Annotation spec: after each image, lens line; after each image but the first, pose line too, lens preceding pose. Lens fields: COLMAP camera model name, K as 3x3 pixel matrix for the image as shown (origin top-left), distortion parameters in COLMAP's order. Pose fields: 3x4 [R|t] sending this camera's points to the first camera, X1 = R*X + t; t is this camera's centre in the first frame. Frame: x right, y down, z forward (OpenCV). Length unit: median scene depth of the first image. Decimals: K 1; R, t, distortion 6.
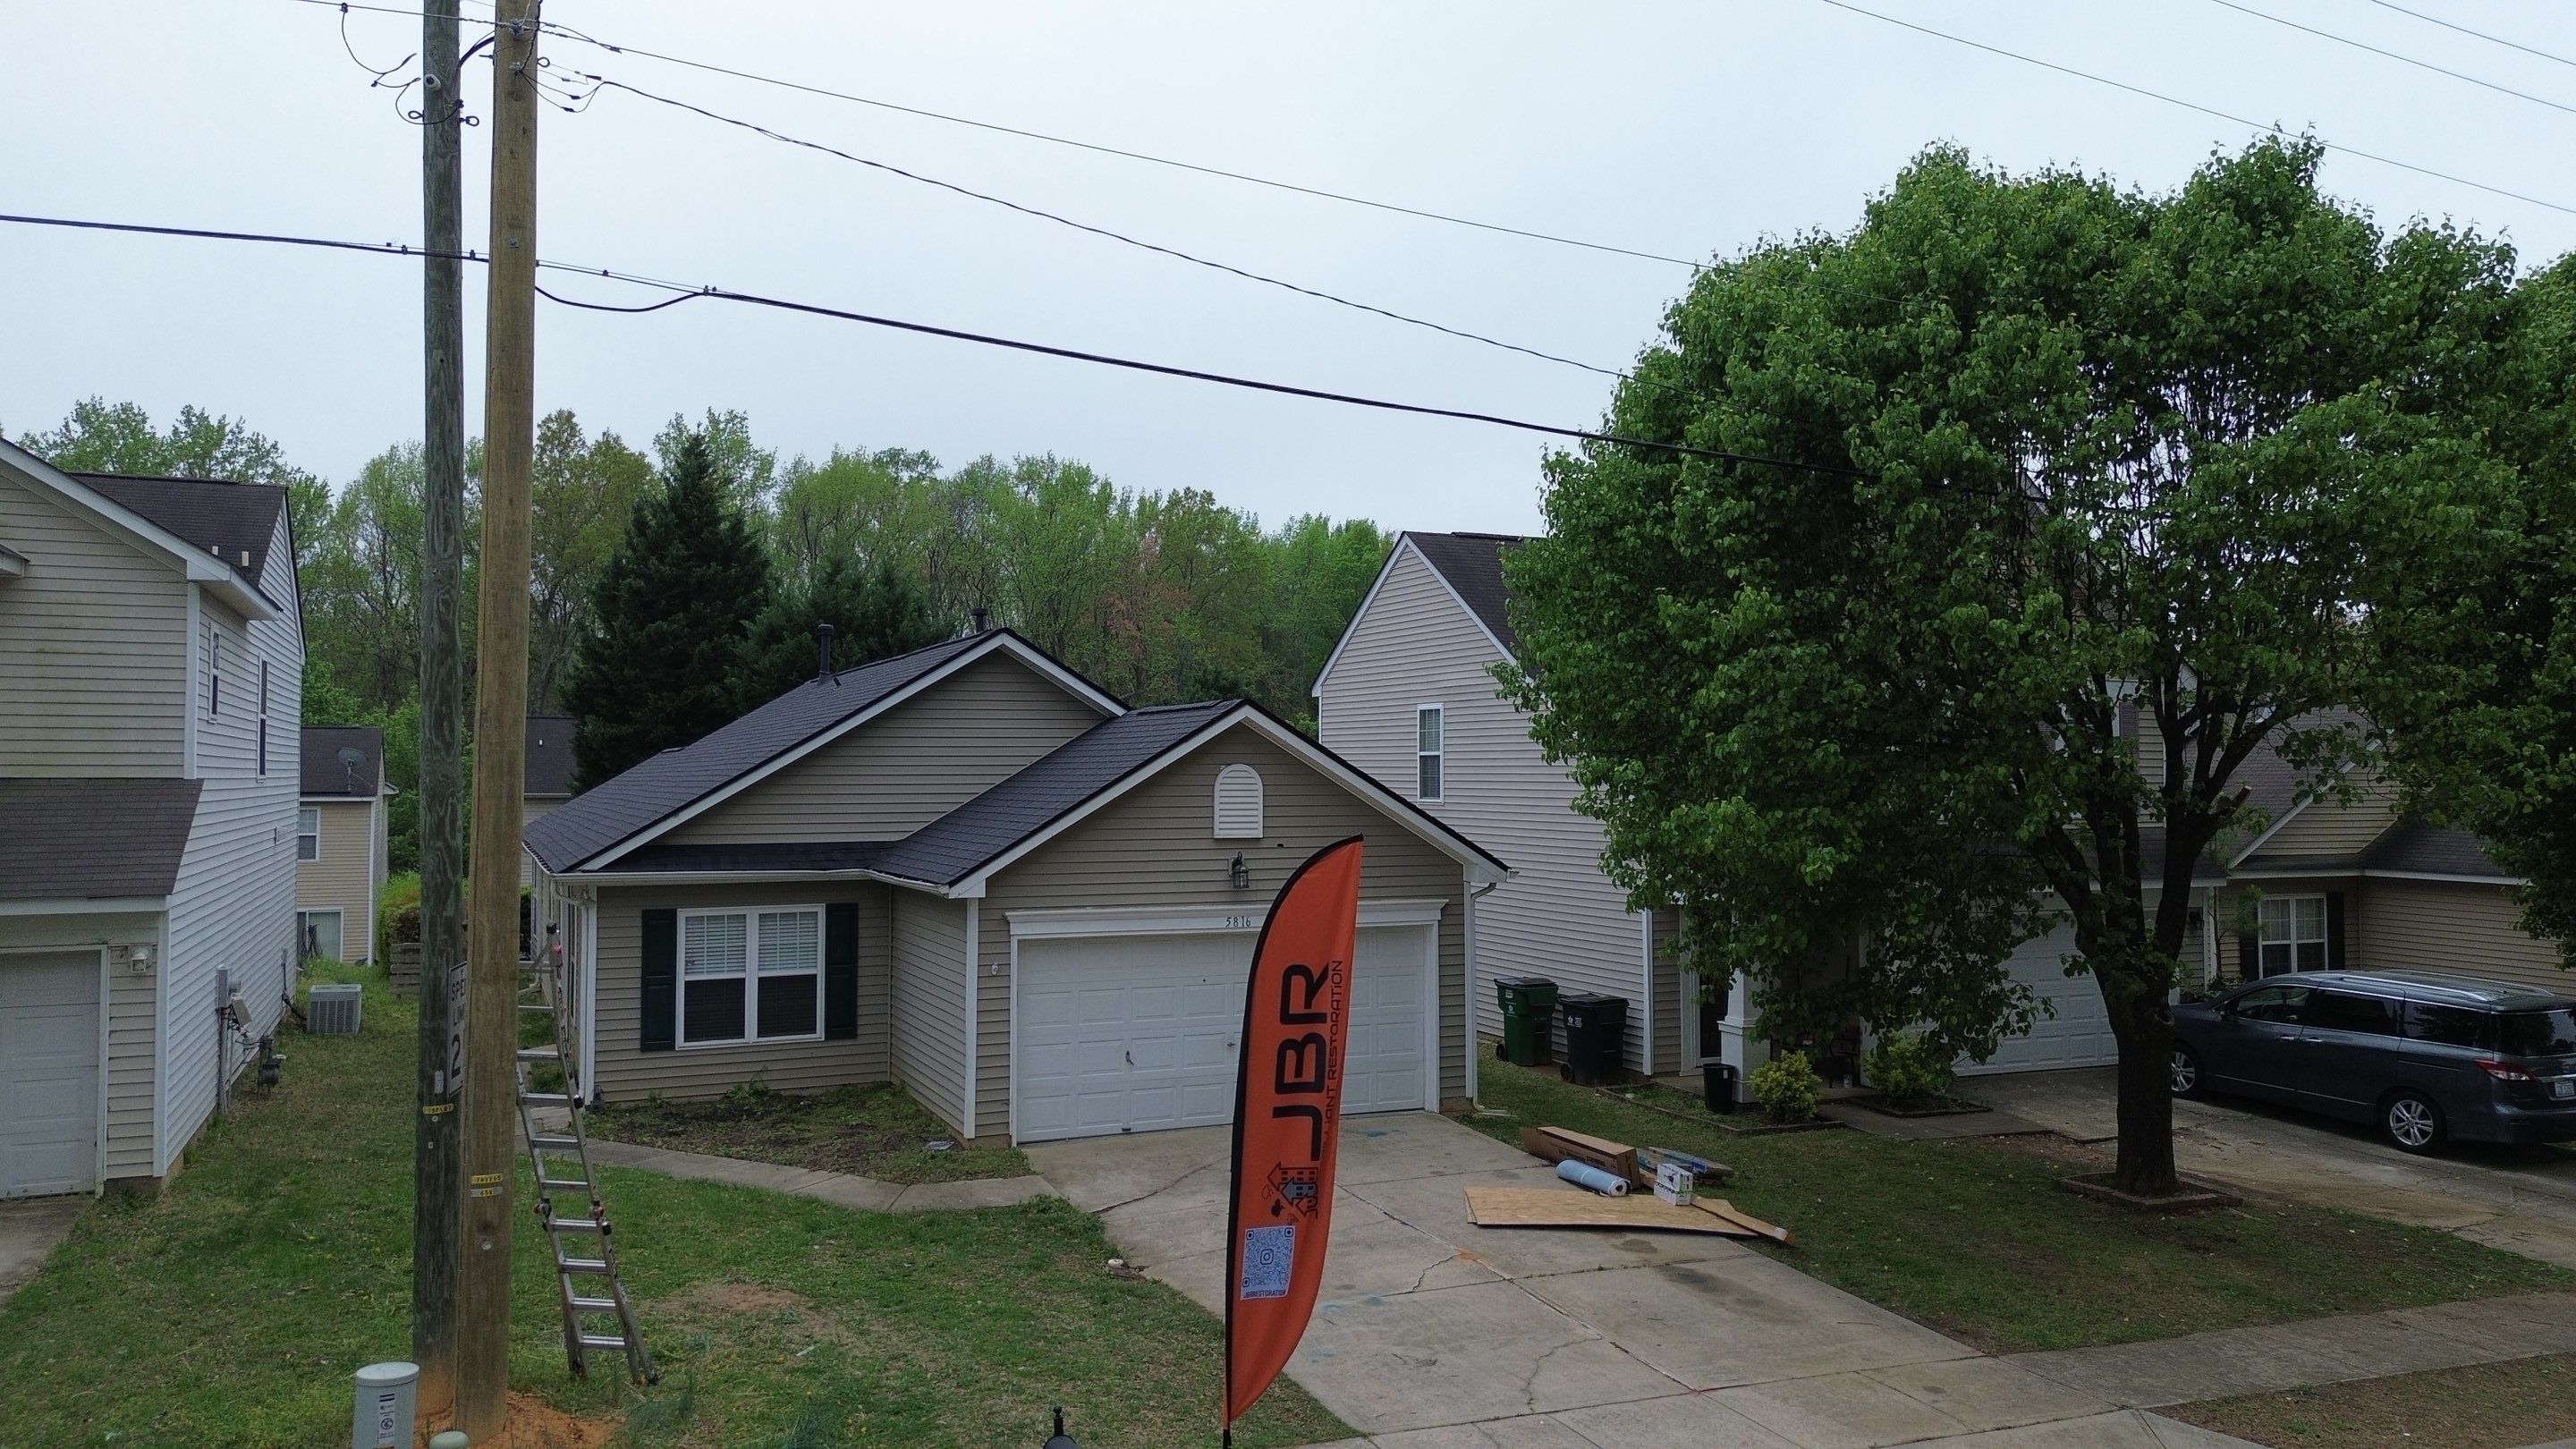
lens RADIAL K [[1790.4, 0, 1288.0], [0, 1790.4, 724.5], [0, 0, 1]] dist [0.068746, -0.070739]
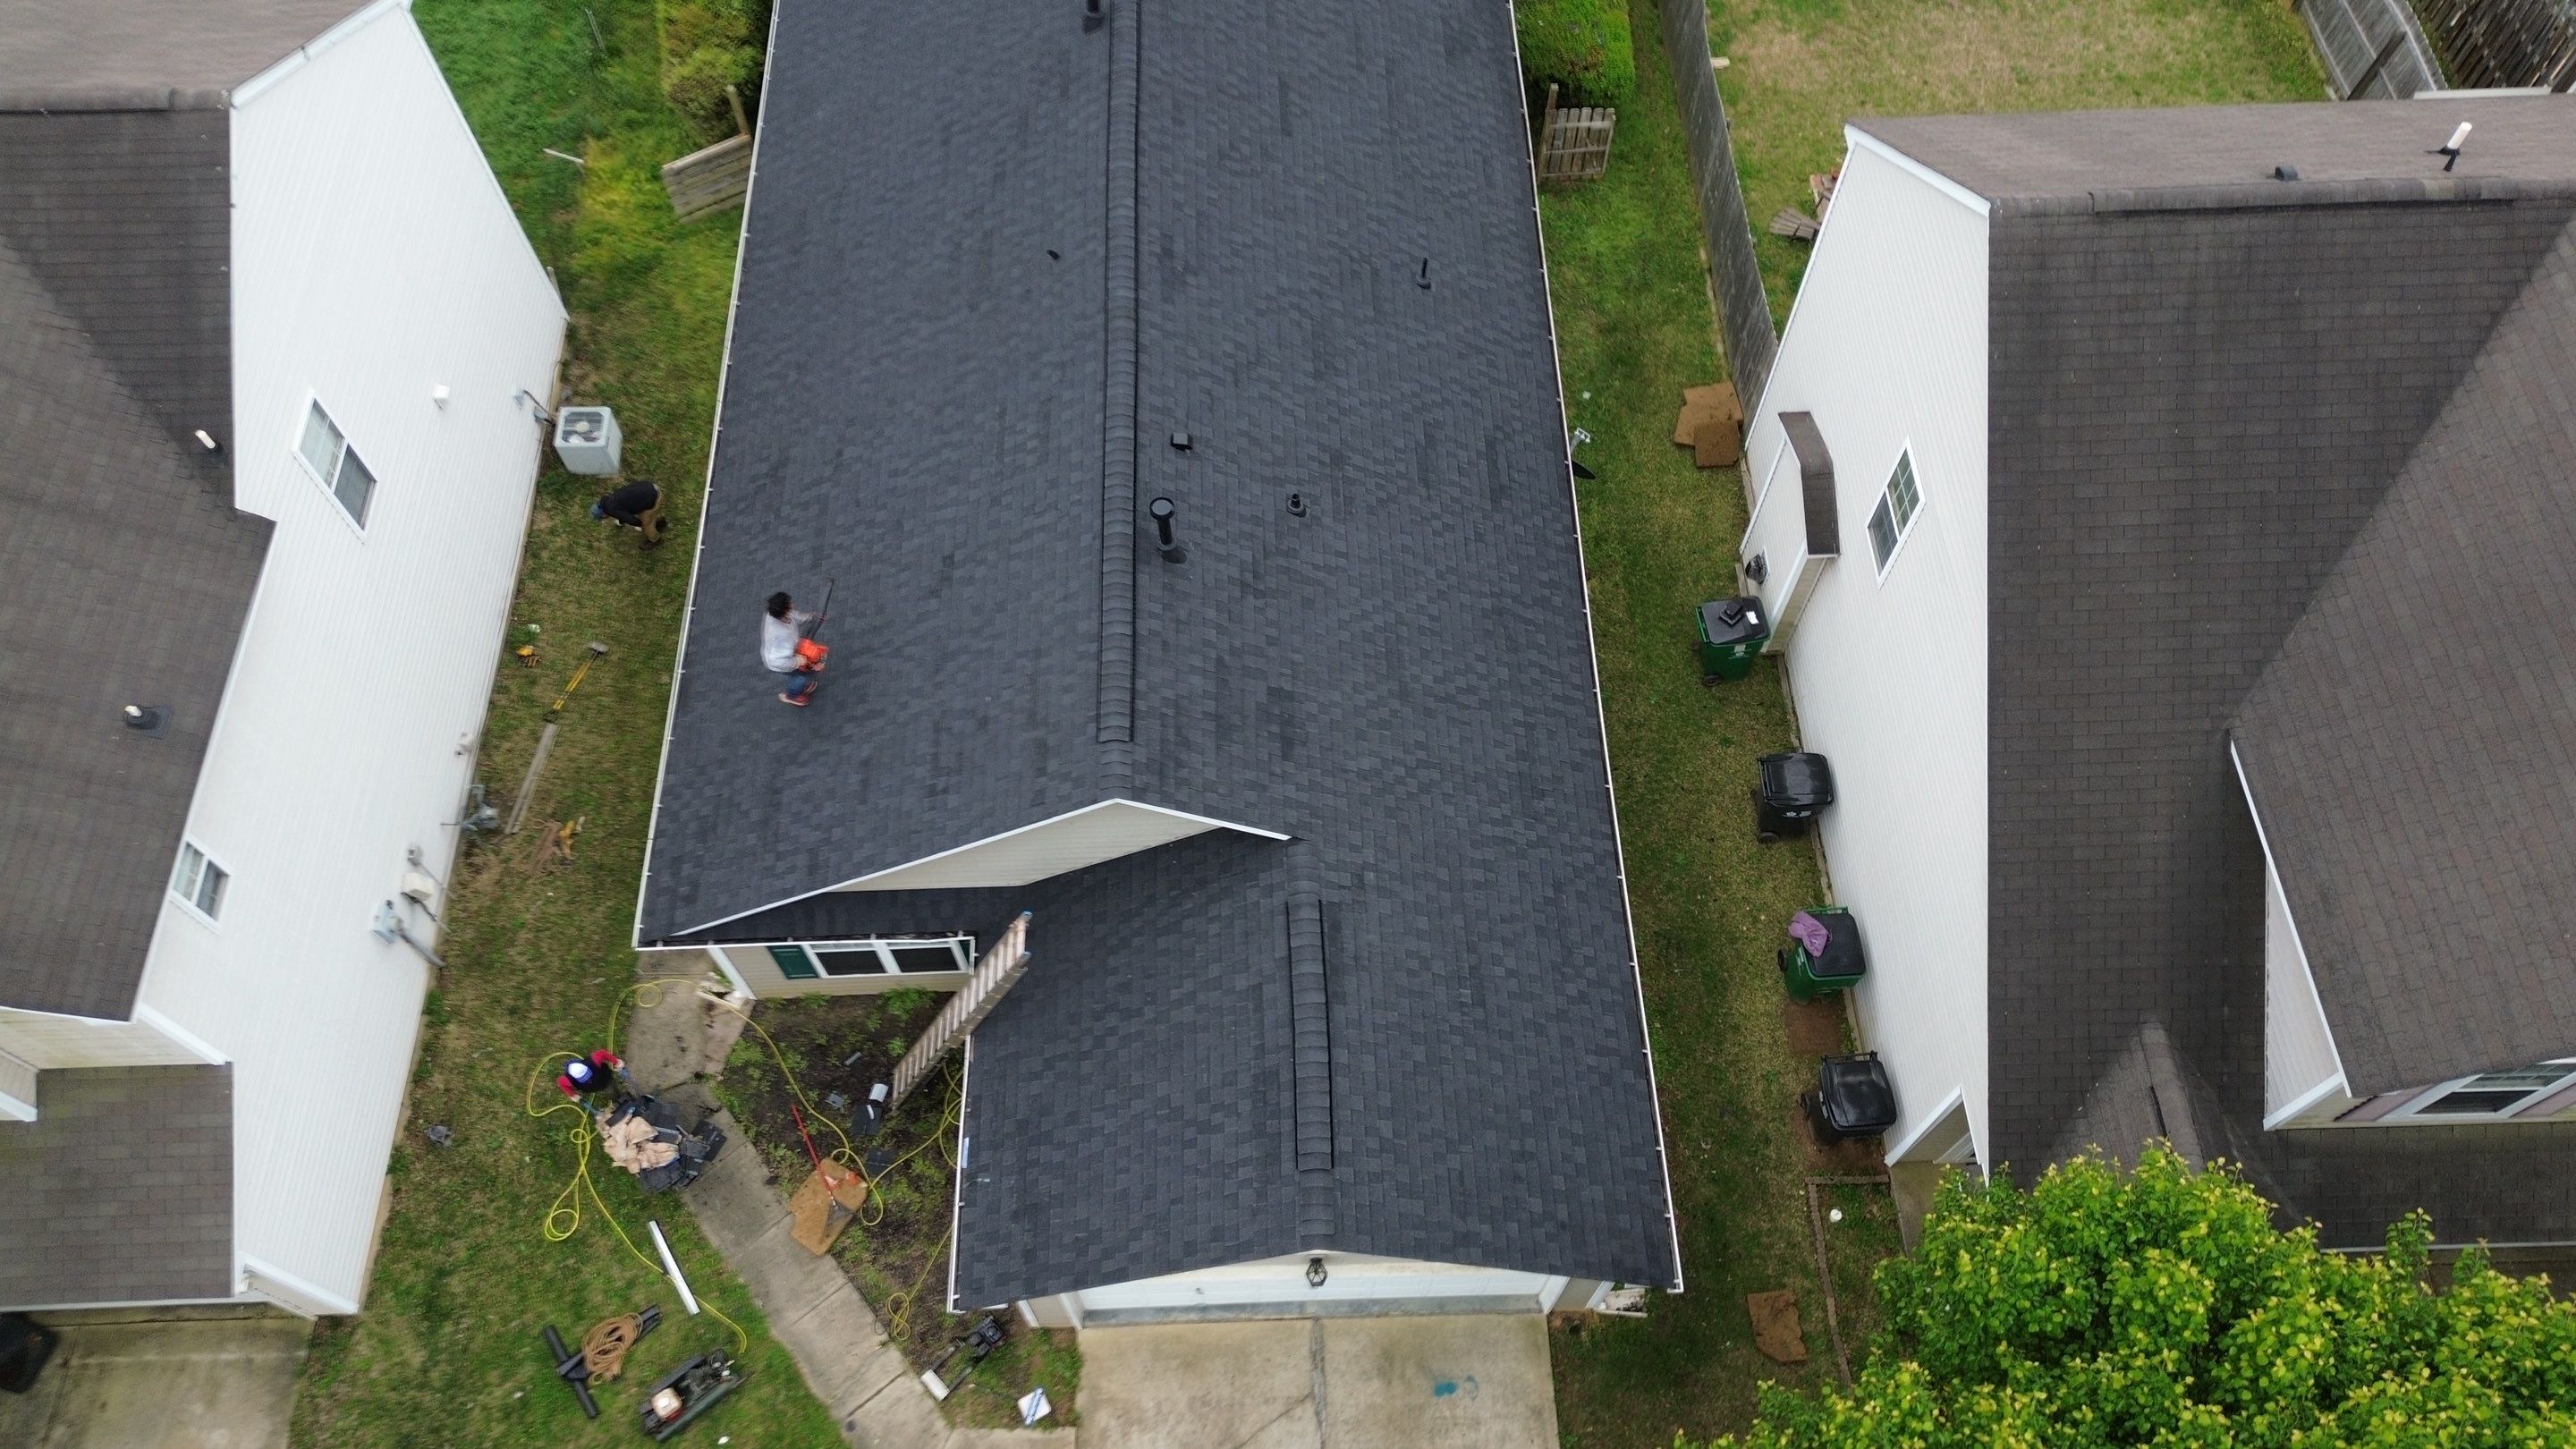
lens RADIAL K [[1790.4, 0, 1288.0], [0, 1790.4, 724.5], [0, 0, 1]] dist [0.068746, -0.070739]
pose [[0.923714, 0.331502, -0.191985, 0.034831], [0.014987, 0.469502, 0.882804, -0.703652], [0.382789, -0.818336, 0.428718, 0.745485]]
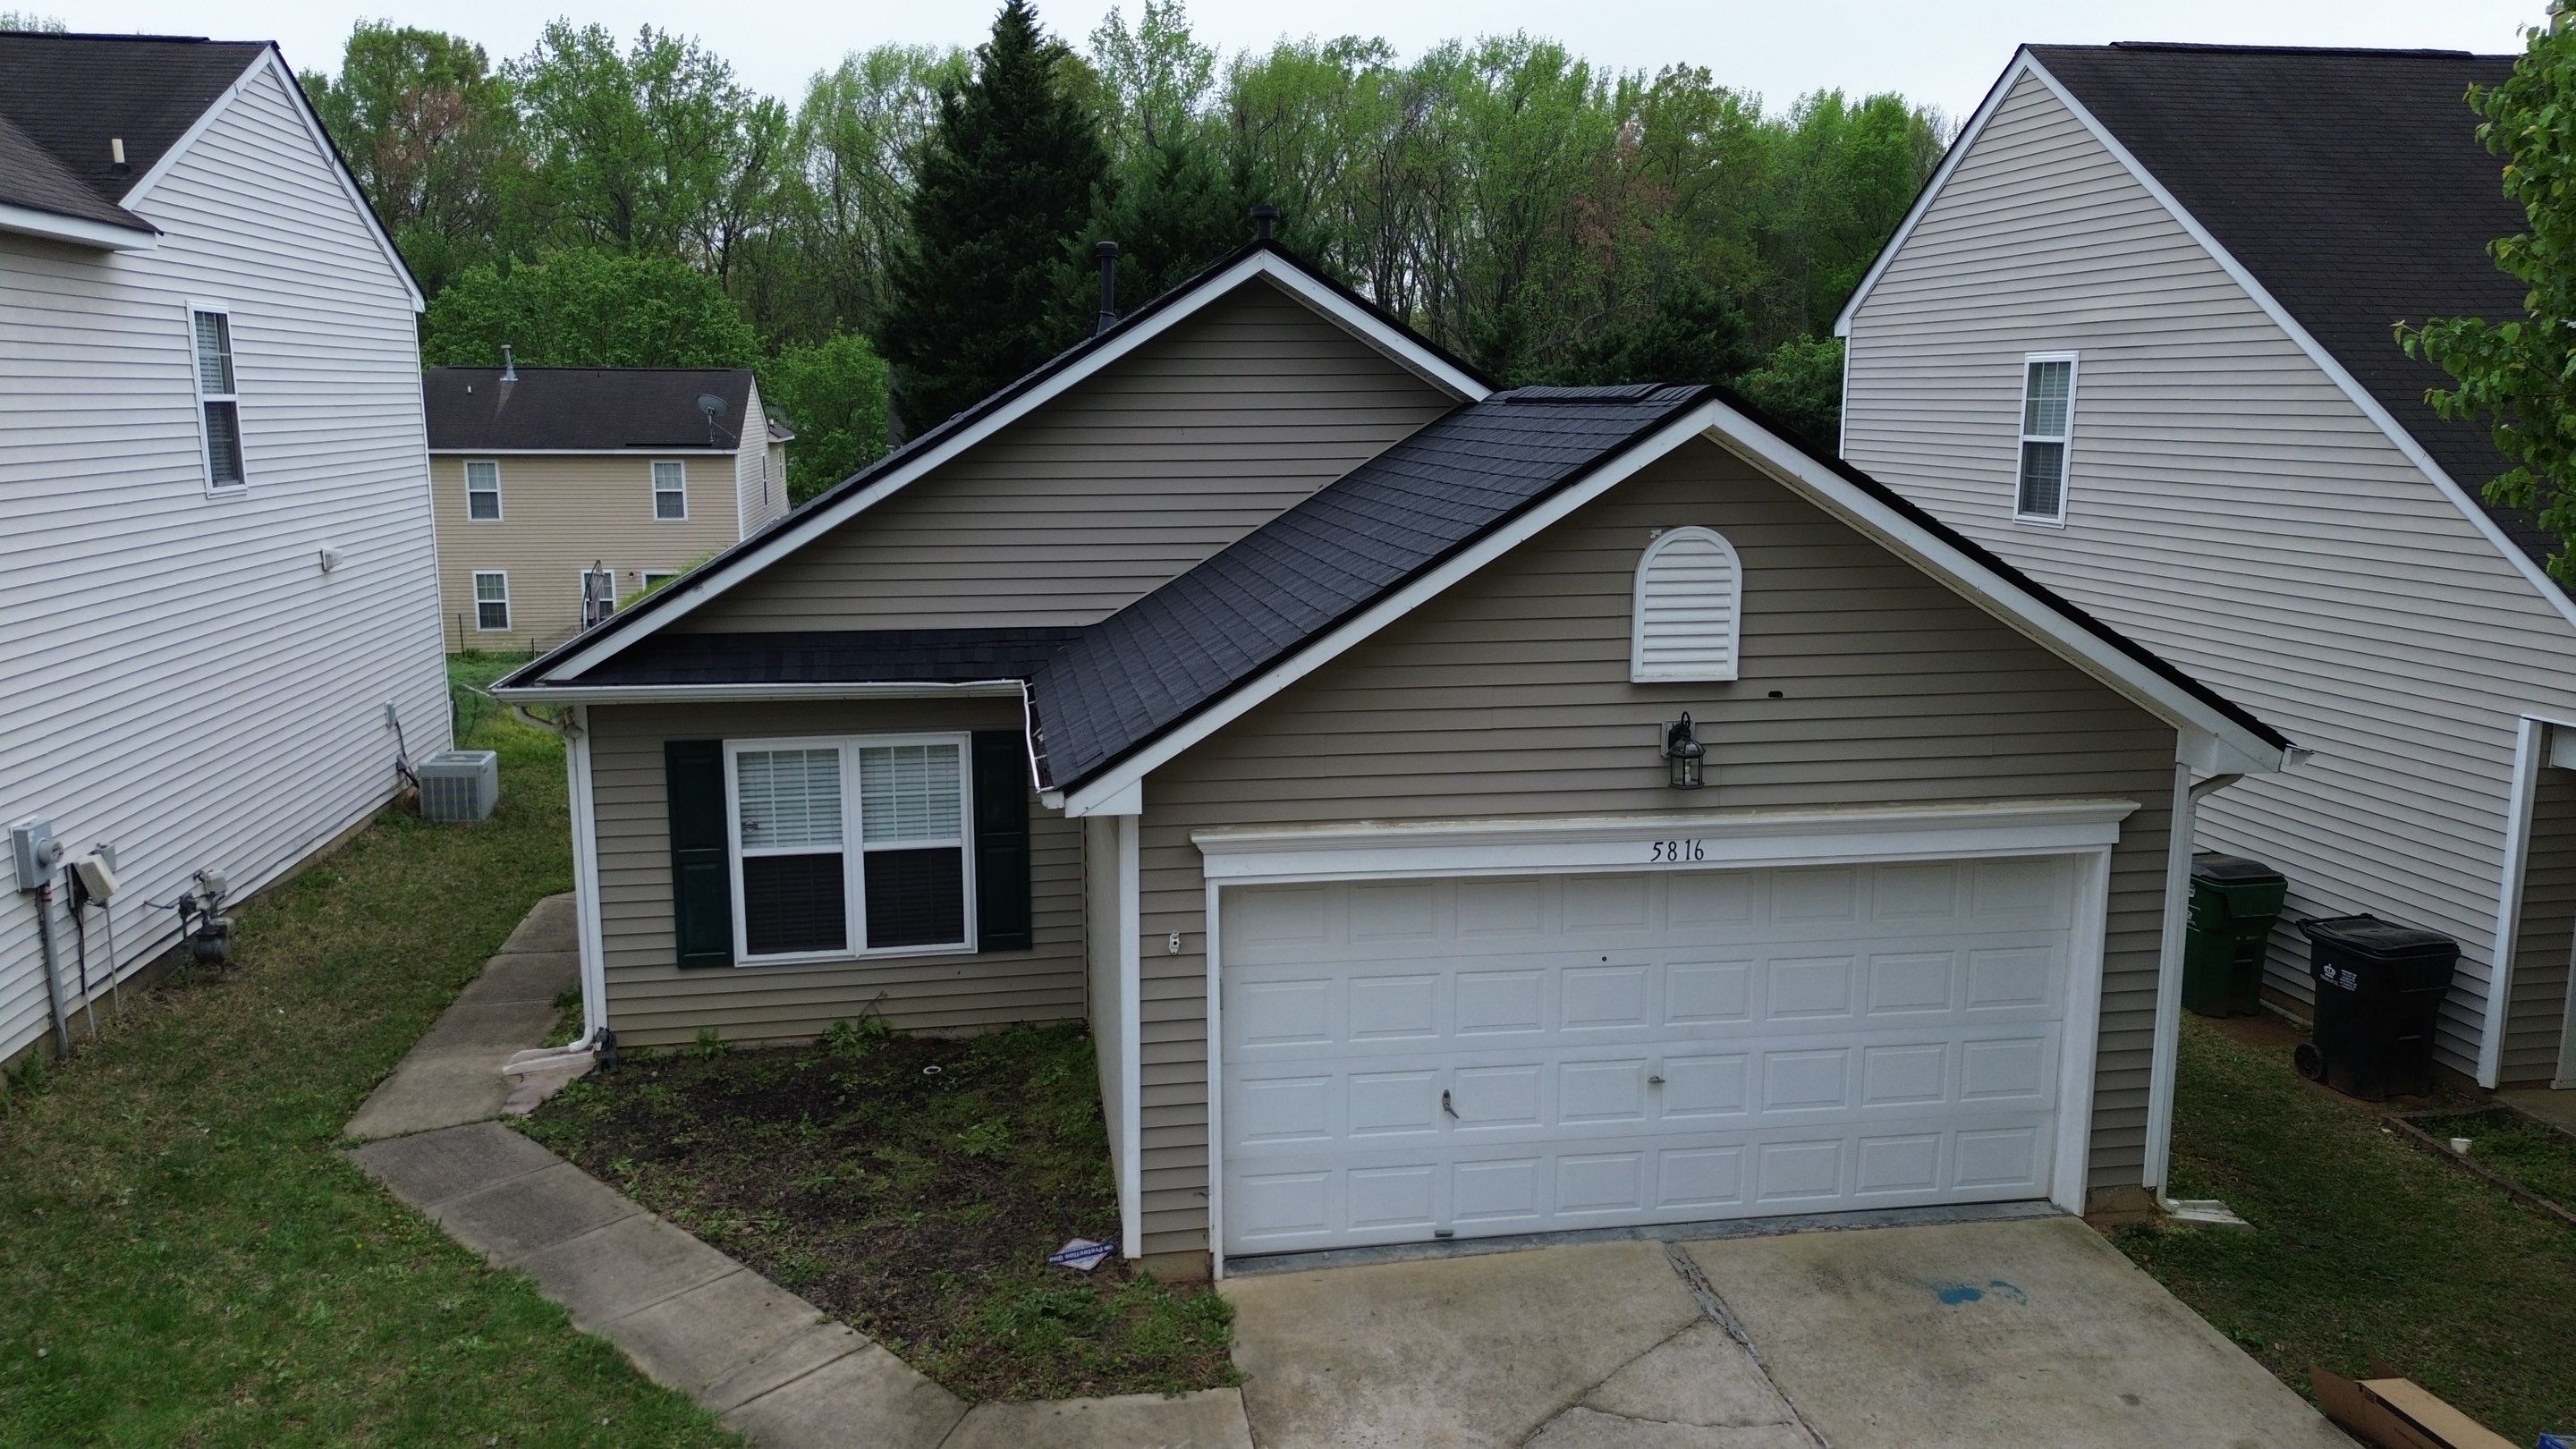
lens RADIAL K [[1790.4, 0, 1288.0], [0, 1790.4, 724.5], [0, 0, 1]] dist [0.068746, -0.070739]
pose [[0.965896, 0.043798, -0.255198, -0.006502], [0.010253, 0.978348, 0.206712, -0.022502], [0.258726, -0.202278, 0.944534, 0.462004]]
